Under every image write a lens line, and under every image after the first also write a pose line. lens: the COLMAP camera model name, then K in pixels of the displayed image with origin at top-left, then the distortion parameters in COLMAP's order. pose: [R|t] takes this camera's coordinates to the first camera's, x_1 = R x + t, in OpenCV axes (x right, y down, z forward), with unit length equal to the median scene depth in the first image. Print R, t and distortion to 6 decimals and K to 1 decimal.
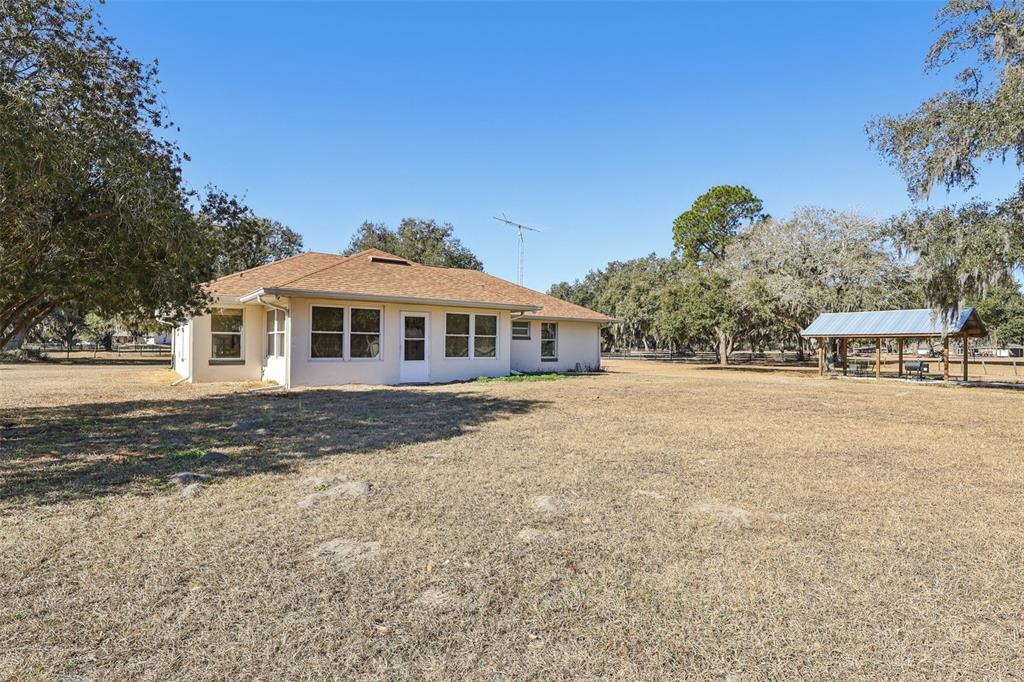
lens RADIAL K [[529.1, 0, 512.0], [0, 529.1, 341.0], [0, 0, 1]] dist [0.003063, 0.000446]
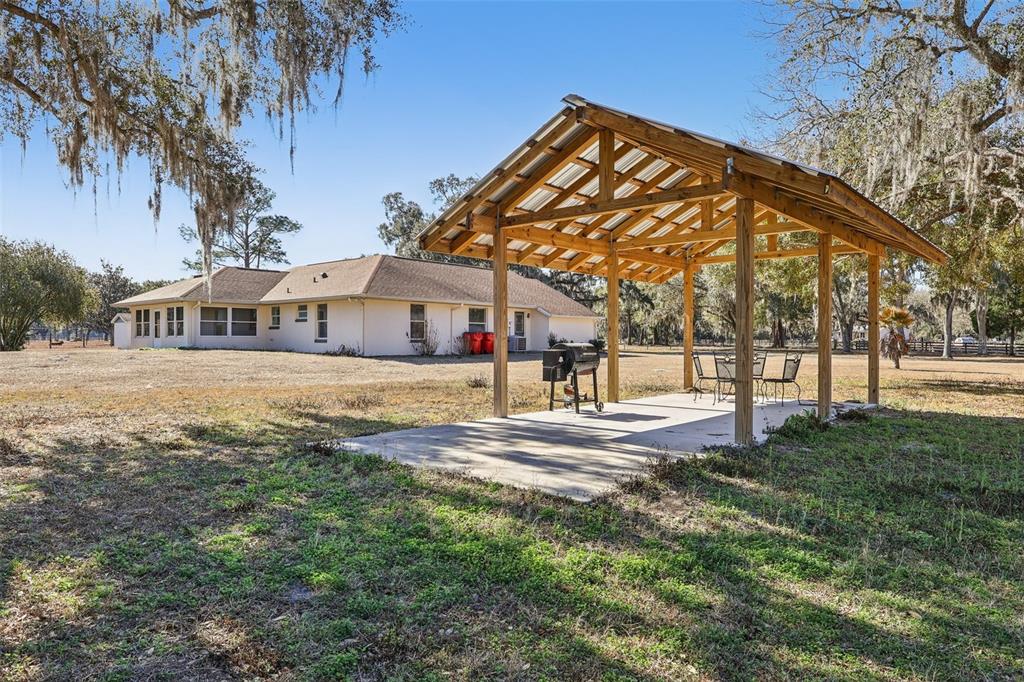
lens RADIAL K [[620.2, 0, 512.0], [0, 620.2, 341.0], [0, 0, 1]] dist [-0.000961, -0.000287]
pose [[0.204619, -0.010209, -0.978789, 1.803100], [0.008468, 0.999927, -0.008659, 0.068663], [0.978805, -0.006516, 0.204690, 1.562283]]
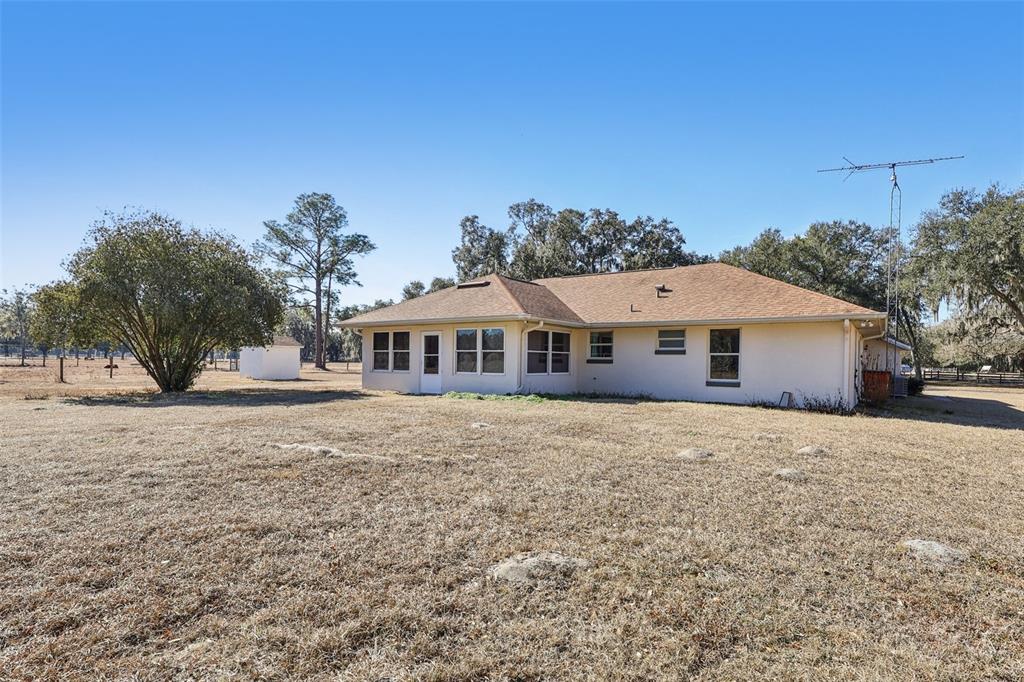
lens RADIAL K [[529.1, 0, 512.0], [0, 529.1, 341.0], [0, 0, 1]] dist [0.003063, 0.000446]
pose [[0.290423, -0.042480, -0.955955, 0.885959], [0.001174, 0.999029, -0.044037, 0.015219], [0.956898, 0.011667, 0.290191, 0.774973]]
